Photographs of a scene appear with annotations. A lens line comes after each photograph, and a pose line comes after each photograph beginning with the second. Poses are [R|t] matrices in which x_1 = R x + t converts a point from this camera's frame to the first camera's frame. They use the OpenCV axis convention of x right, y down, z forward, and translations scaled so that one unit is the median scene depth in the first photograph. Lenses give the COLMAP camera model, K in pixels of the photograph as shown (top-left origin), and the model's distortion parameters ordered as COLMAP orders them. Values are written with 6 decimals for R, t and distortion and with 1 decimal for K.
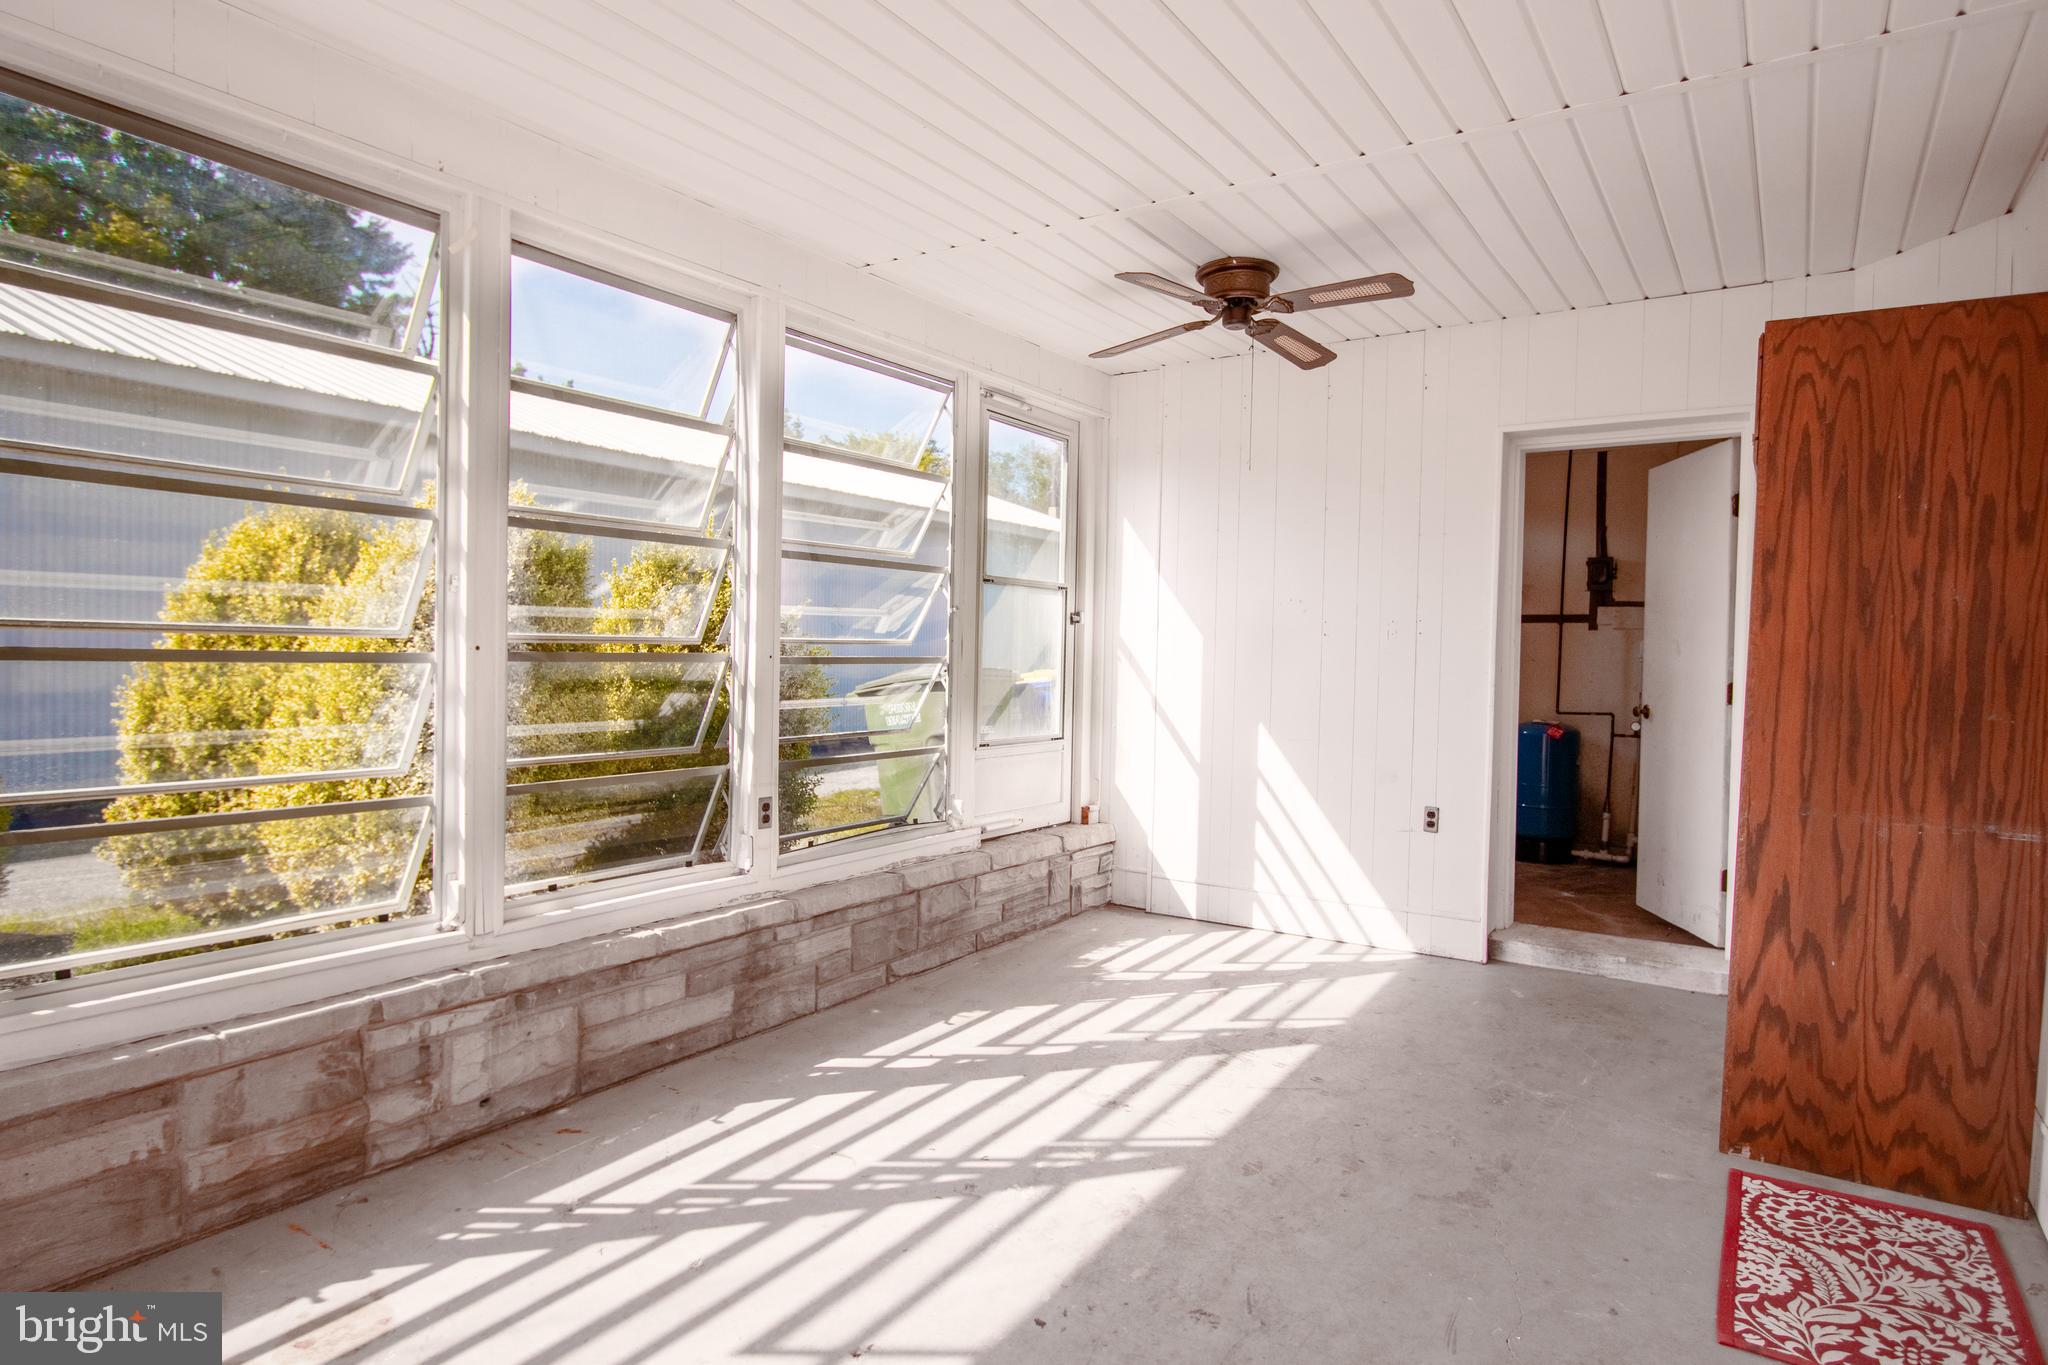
lens RADIAL K [[1145.3, 0, 1006.3], [0, 1145.3, 677.6], [0, 0, 1]] dist [-0.021051, 0.008300]
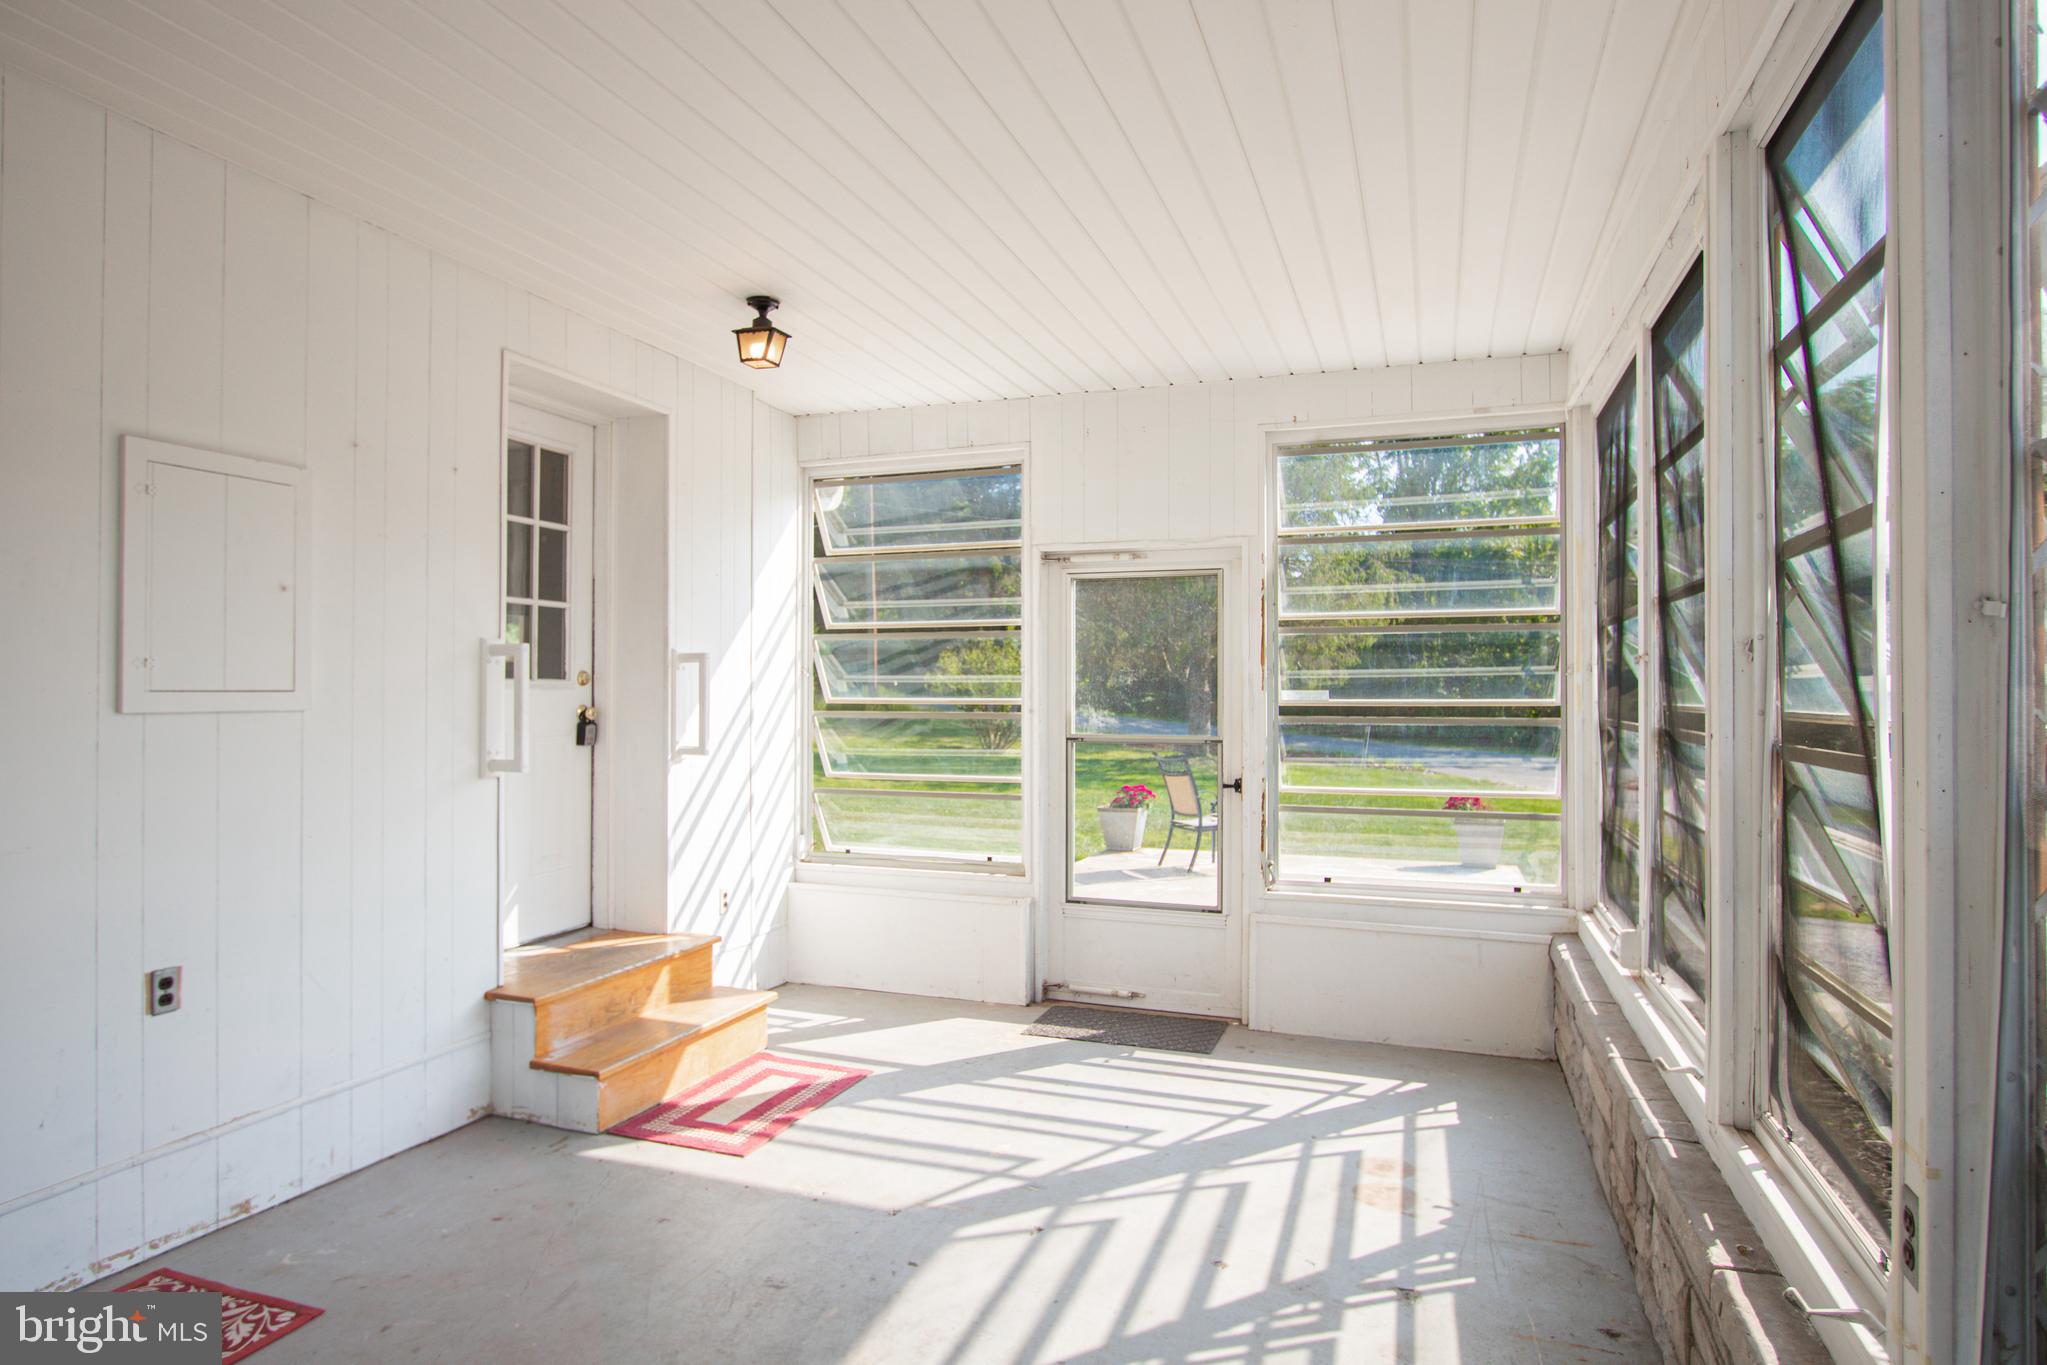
lens RADIAL K [[1192.4, 0, 1018.8], [0, 1192.4, 672.5], [0, 0, 1]] dist [-0.023501, -0.000031]
pose [[-0.965543, -0.024558, -0.259082, 0.216549], [-0.027800, 0.999574, 0.008855, -0.073748], [0.258754, 0.015753, -0.965815, 1.856528]]
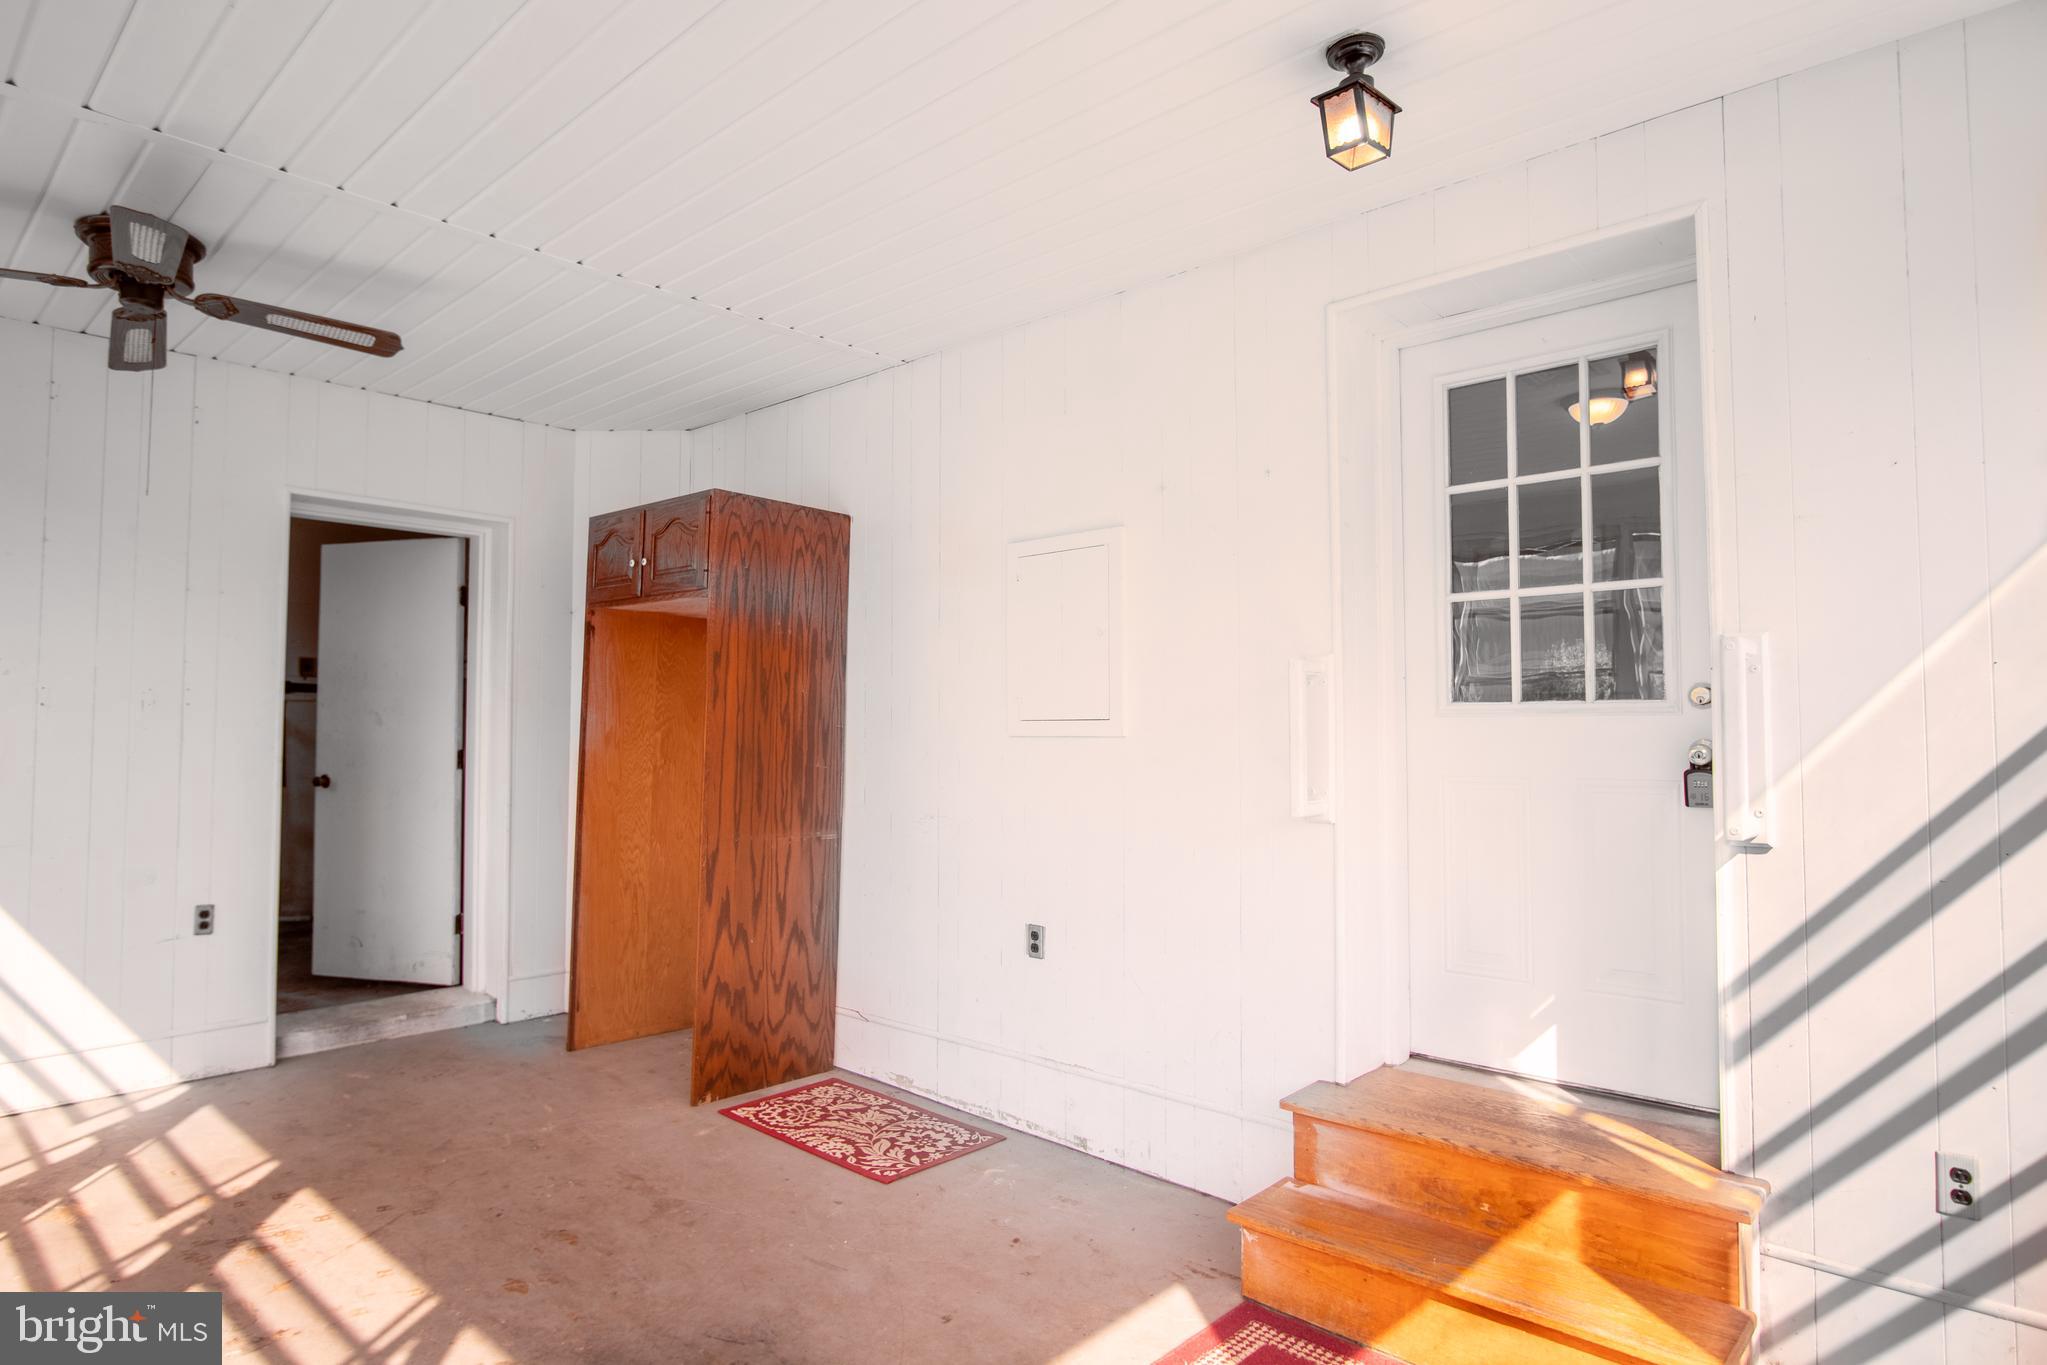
lens RADIAL K [[1144.7, 0, 1005.8], [0, 1144.7, 677.6], [0, 0, 1]] dist [-0.021051, 0.008300]
pose [[0.141717, 0.029293, 0.989474, -0.702000], [0.022967, 0.999196, -0.032870, -0.029433], [-0.989641, 0.027384, 0.140931, 0.484866]]
